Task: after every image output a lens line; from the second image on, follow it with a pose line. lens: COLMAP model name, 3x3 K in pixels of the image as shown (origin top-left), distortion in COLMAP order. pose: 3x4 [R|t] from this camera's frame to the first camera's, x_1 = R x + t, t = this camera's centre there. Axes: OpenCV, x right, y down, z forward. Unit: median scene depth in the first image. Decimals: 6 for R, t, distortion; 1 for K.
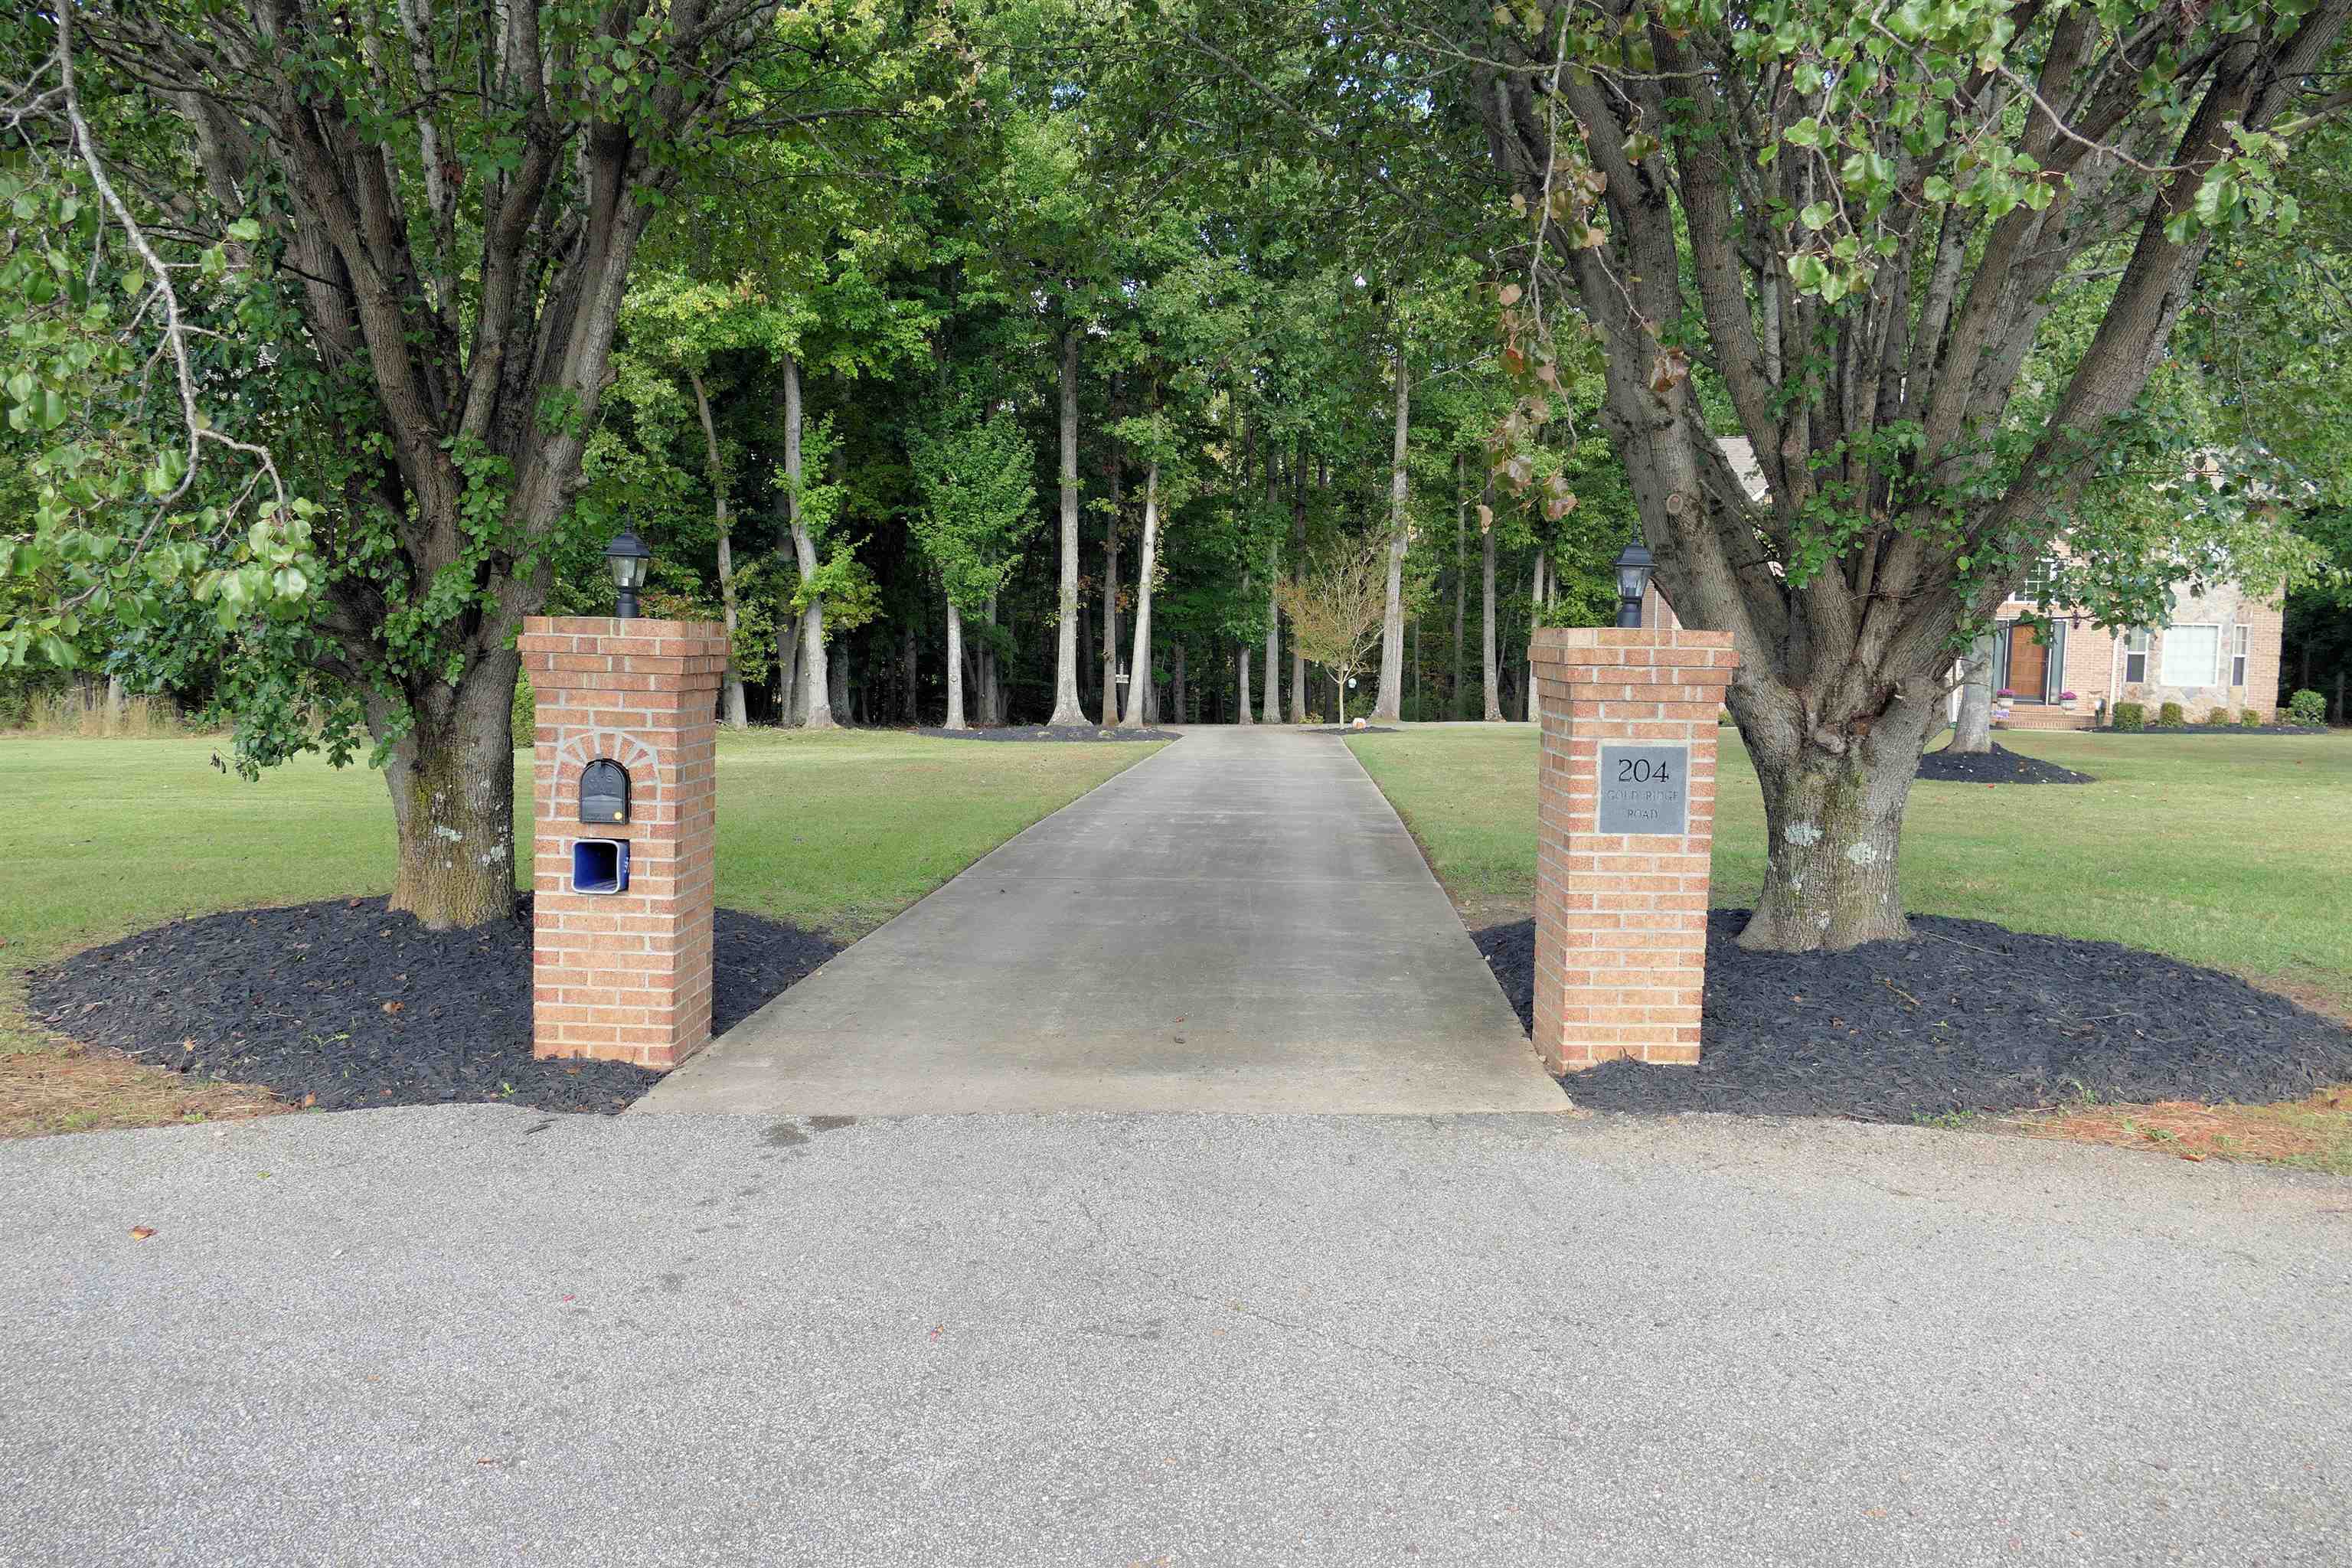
lens RADIAL K [[1712.6, 0, 1178.2], [0, 1712.6, 783.9], [0, 0, 1]] dist [-0.014536, 0.009192]
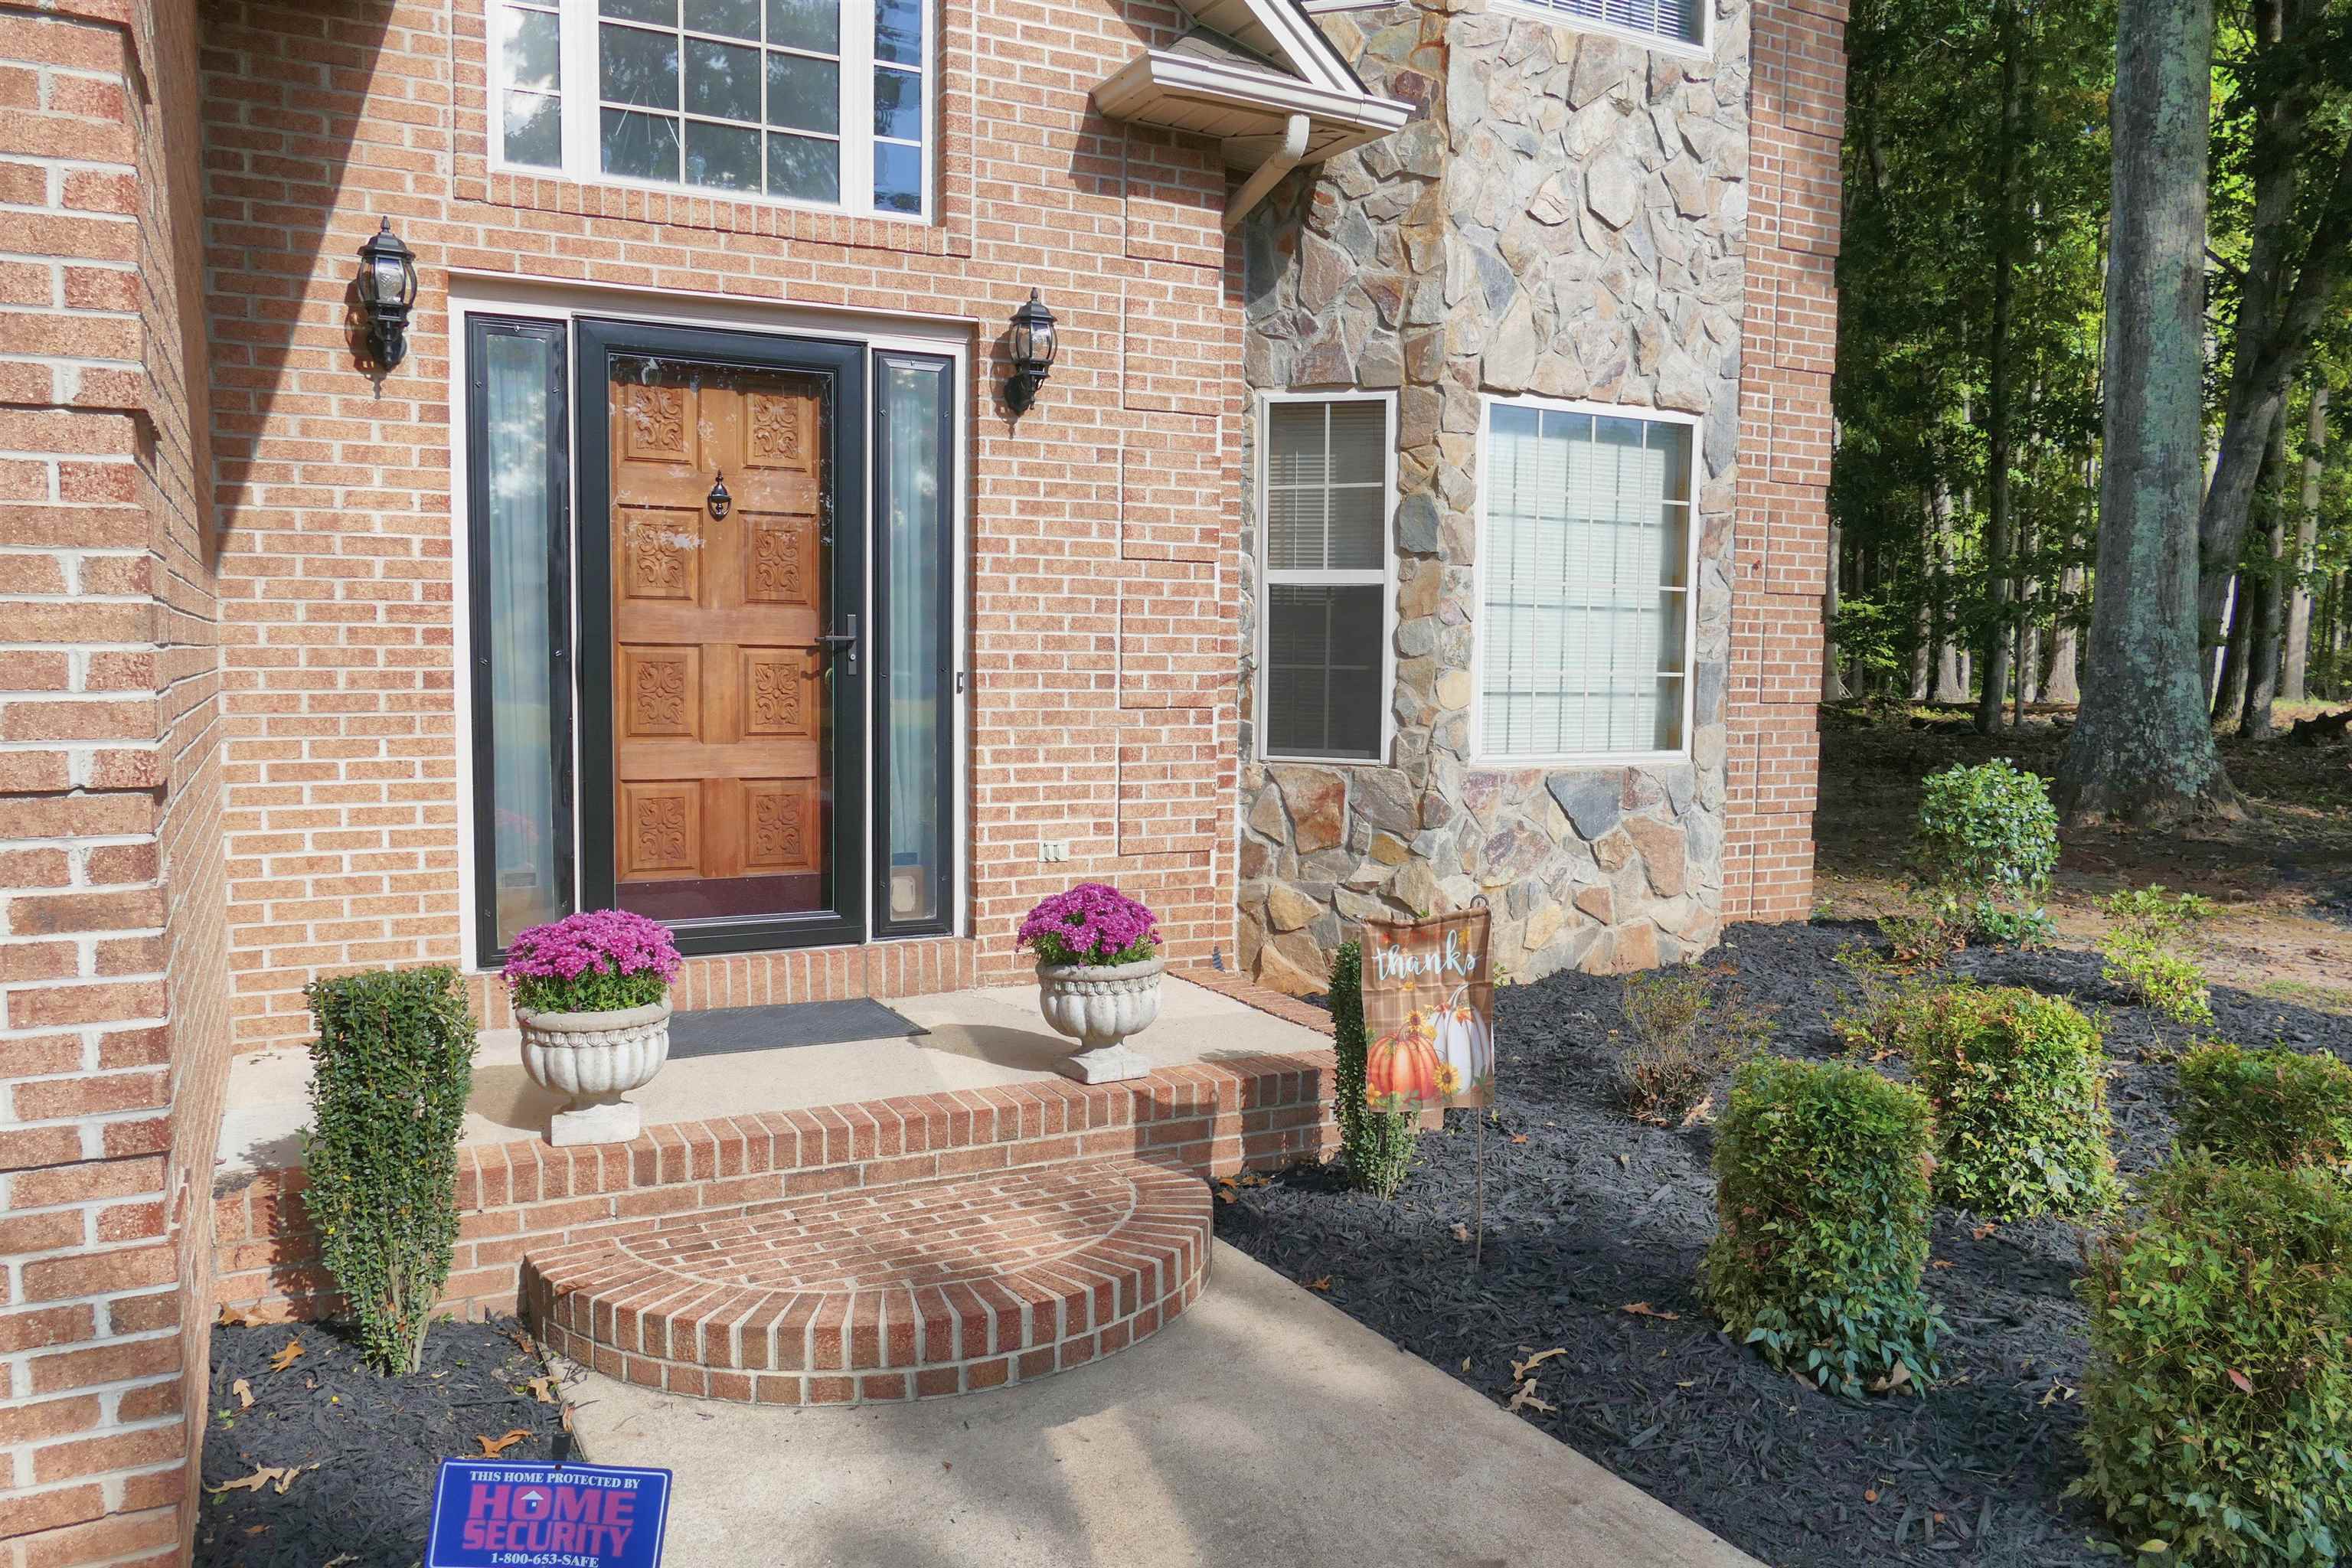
lens RADIAL K [[1712.6, 0, 1175.3], [0, 1712.6, 779.6], [0, 0, 1]] dist [-0.014536, 0.009192]
pose [[0.716727, -0.067583, 0.694071, 0.514413], [0.067368, 0.997348, 0.027546, -0.074560], [-0.694092, 0.027016, 0.719379, 1.054950]]
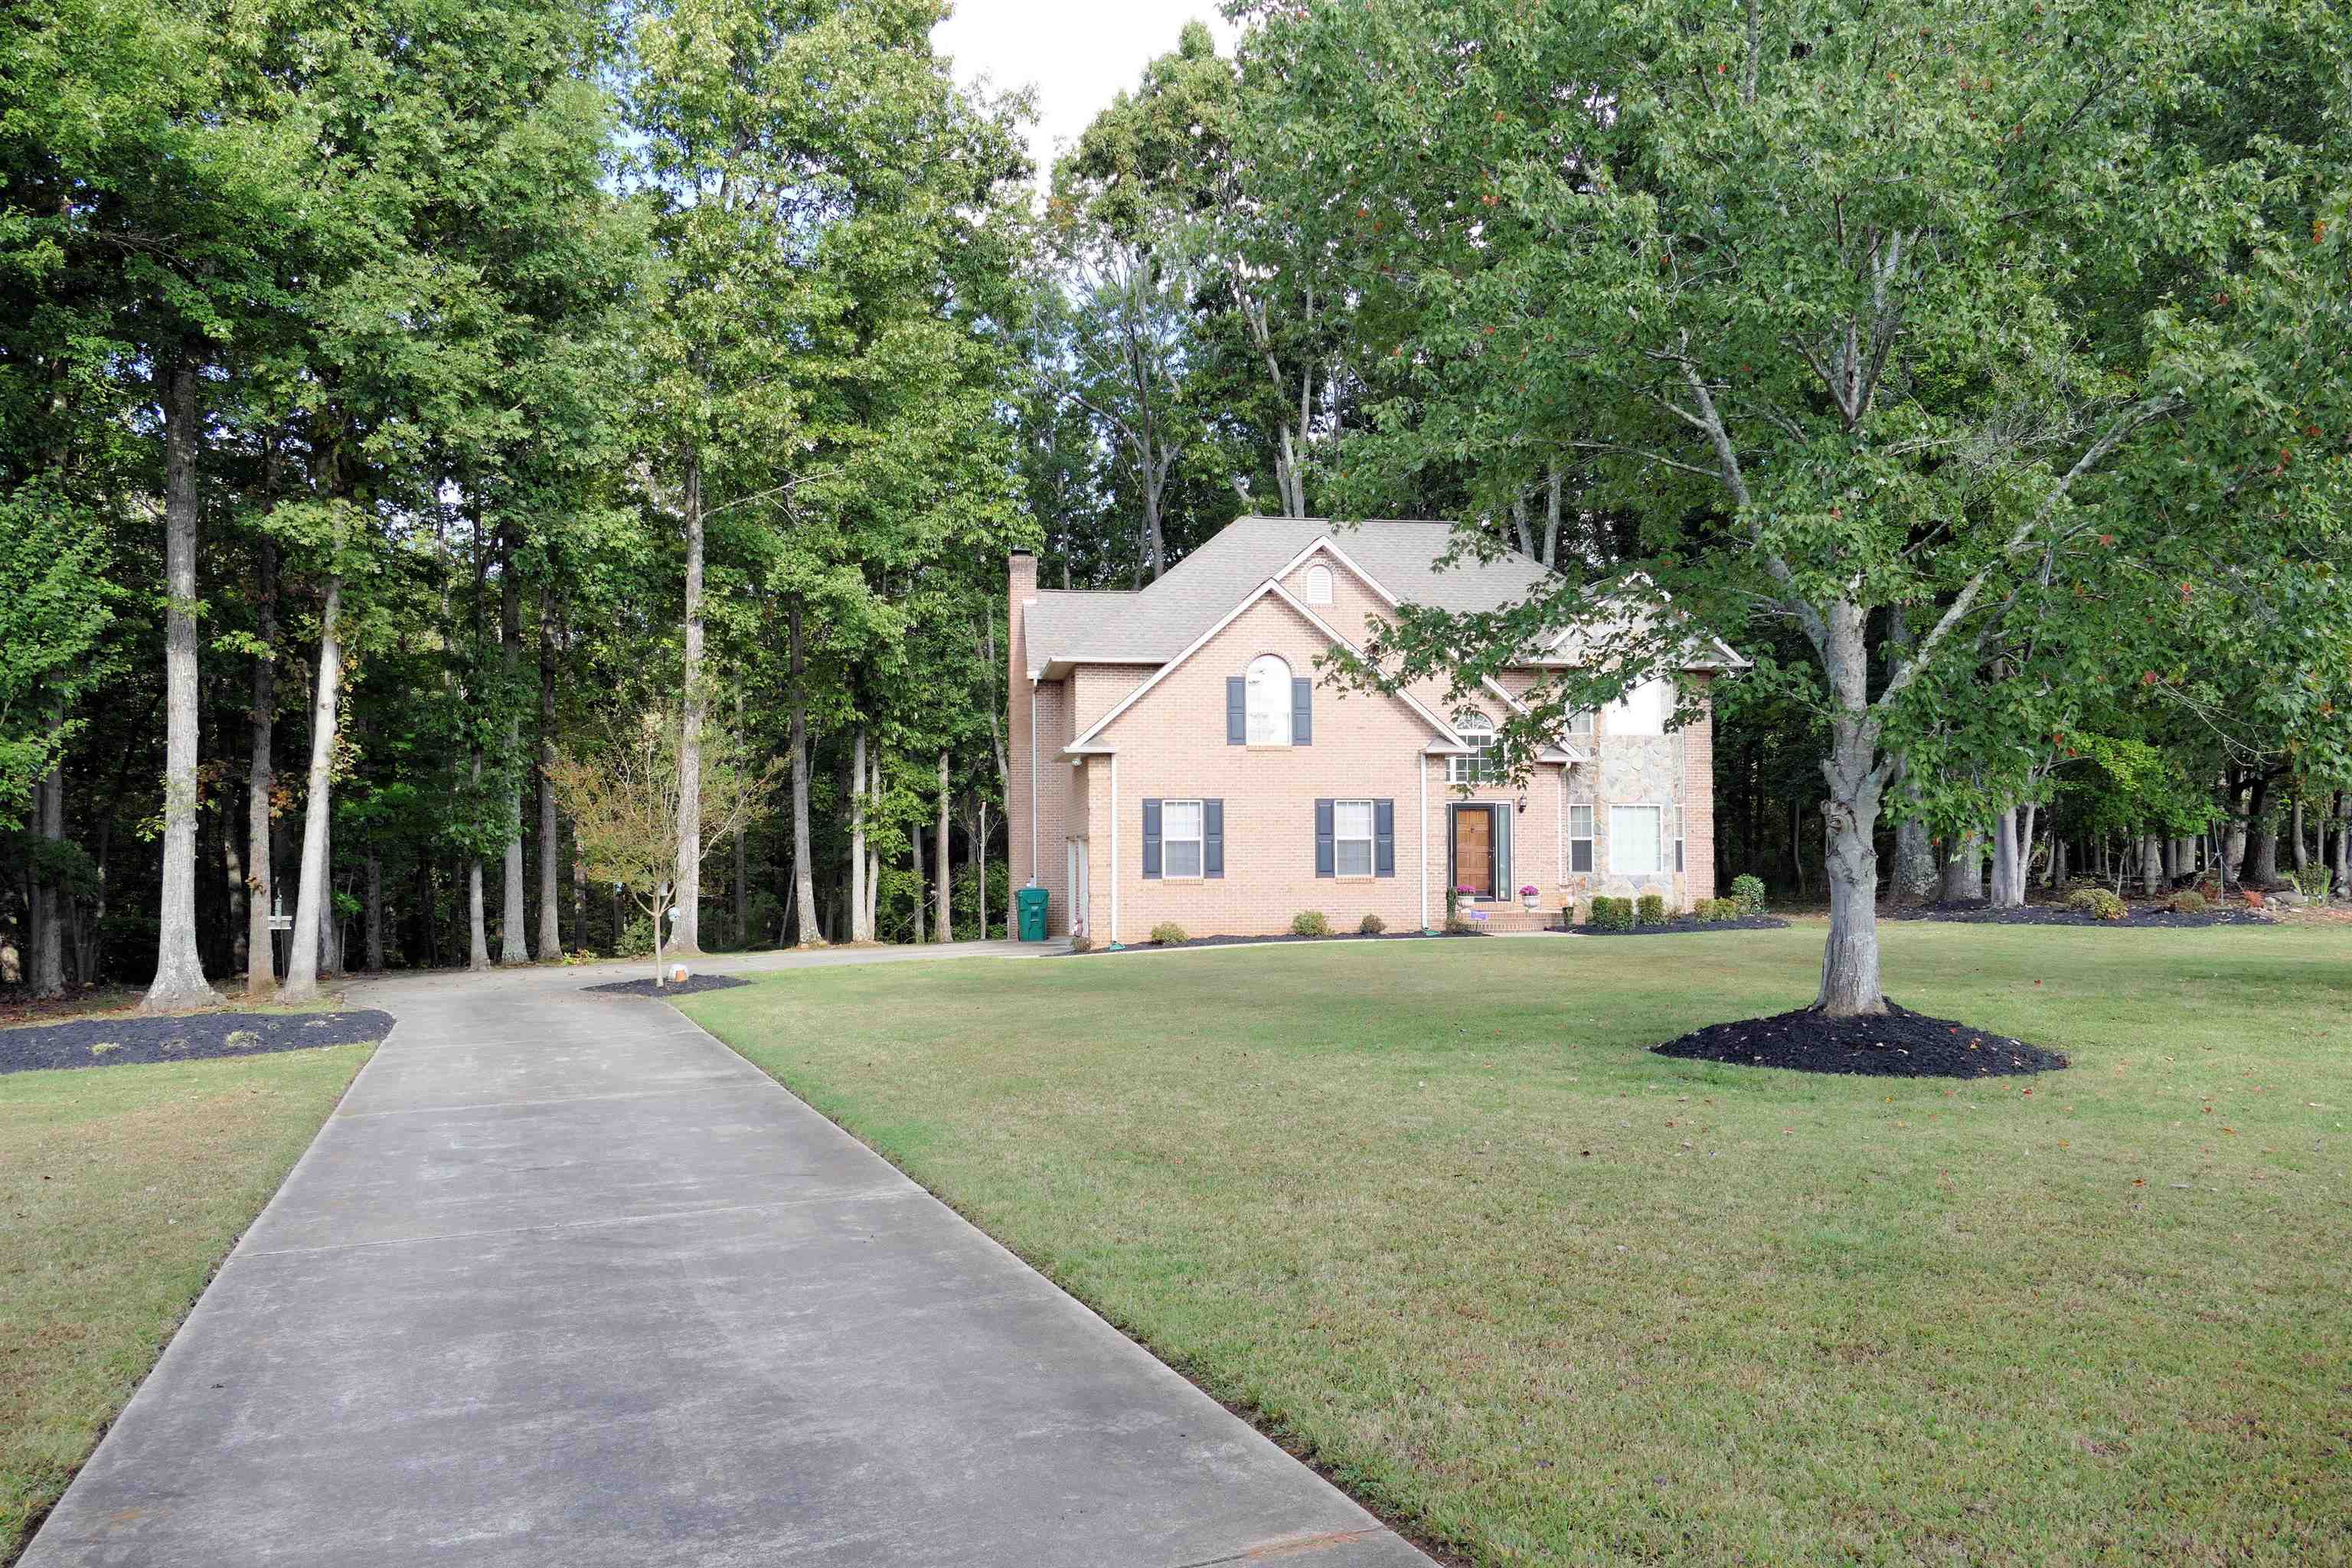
lens RADIAL K [[1712.6, 0, 1176.8], [0, 1712.6, 778.0], [0, 0, 1]] dist [-0.014536, 0.009192]
pose [[0.902129, -0.009600, 0.431360, -0.006917], [0.060533, 0.992681, -0.104504, -0.033506], [-0.427200, 0.120387, 0.896107, 0.350489]]
